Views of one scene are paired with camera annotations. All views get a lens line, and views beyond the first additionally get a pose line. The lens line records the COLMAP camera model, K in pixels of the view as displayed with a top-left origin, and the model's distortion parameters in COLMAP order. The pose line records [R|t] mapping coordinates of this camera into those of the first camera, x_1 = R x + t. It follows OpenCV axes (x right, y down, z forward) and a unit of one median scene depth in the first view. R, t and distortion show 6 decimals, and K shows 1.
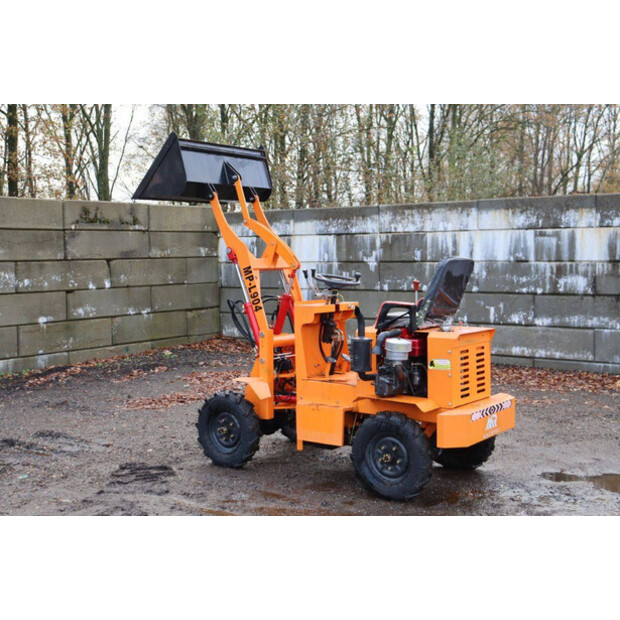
lens RADIAL K [[836.8, 0, 323.6], [0, 836.8, 306.3], [0, 0, 1]] dist [0.080837, 0.000000]
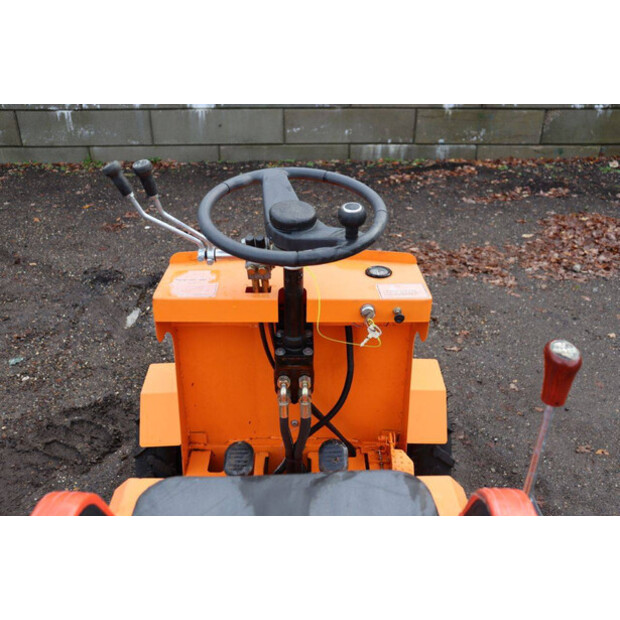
lens RADIAL K [[589.7, 0, 311.0], [0, 589.7, 306.8], [0, 0, 1]] dist [-0.061001, 0.000000]
pose [[0.607376, 0.376811, -0.699363, 0.084085], [-0.064853, 0.900930, 0.429091, -0.046358], [0.791763, -0.215264, 0.571640, 0.512182]]
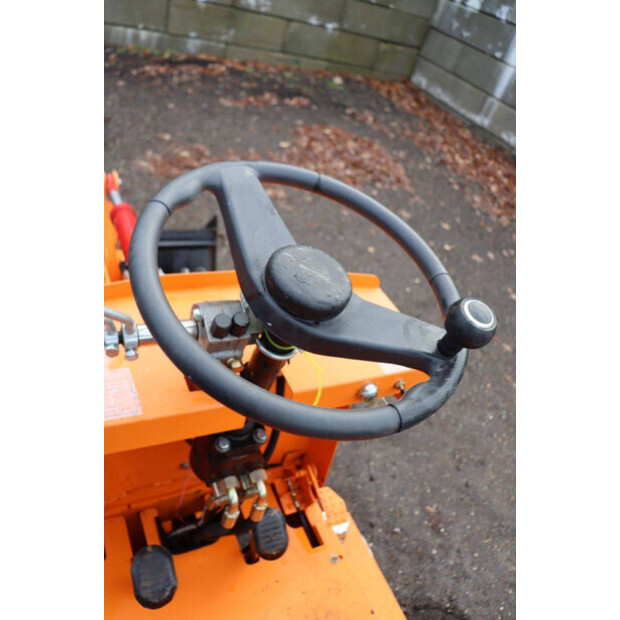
lens RADIAL K [[489.3, 0, 306.5], [0, 489.3, 316.2], [0, 0, 1]] dist [-0.131270, 0.086049]
pose [[0.852478, 0.483788, -0.198070, 0.017418], [-0.302514, 0.765537, 0.567836, -0.039652], [0.426342, -0.424149, 0.798956, 0.533456]]
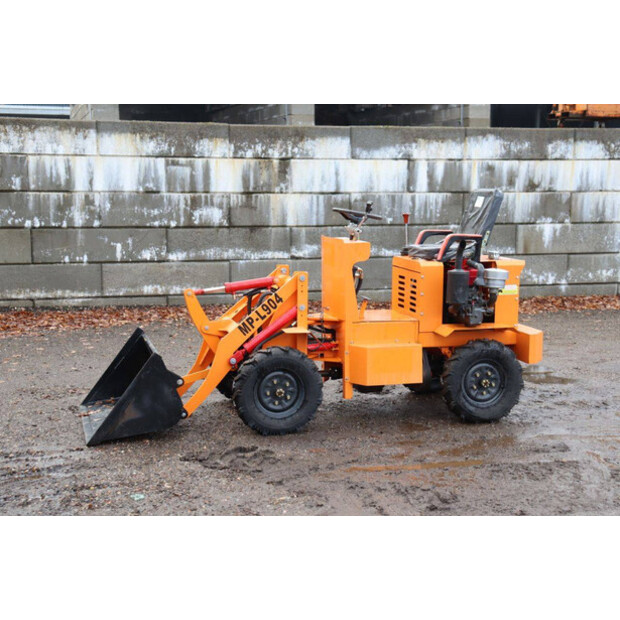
lens RADIAL K [[946.3, 0, 307.2], [0, 946.3, 303.1], [0, 0, 1]] dist [0.139066, 0.000000]
pose [[0.630607, -0.089249, 0.770953, -0.481043], [0.038840, 0.995750, 0.083503, -0.013157], [-0.775130, -0.022714, 0.631394, 0.211610]]
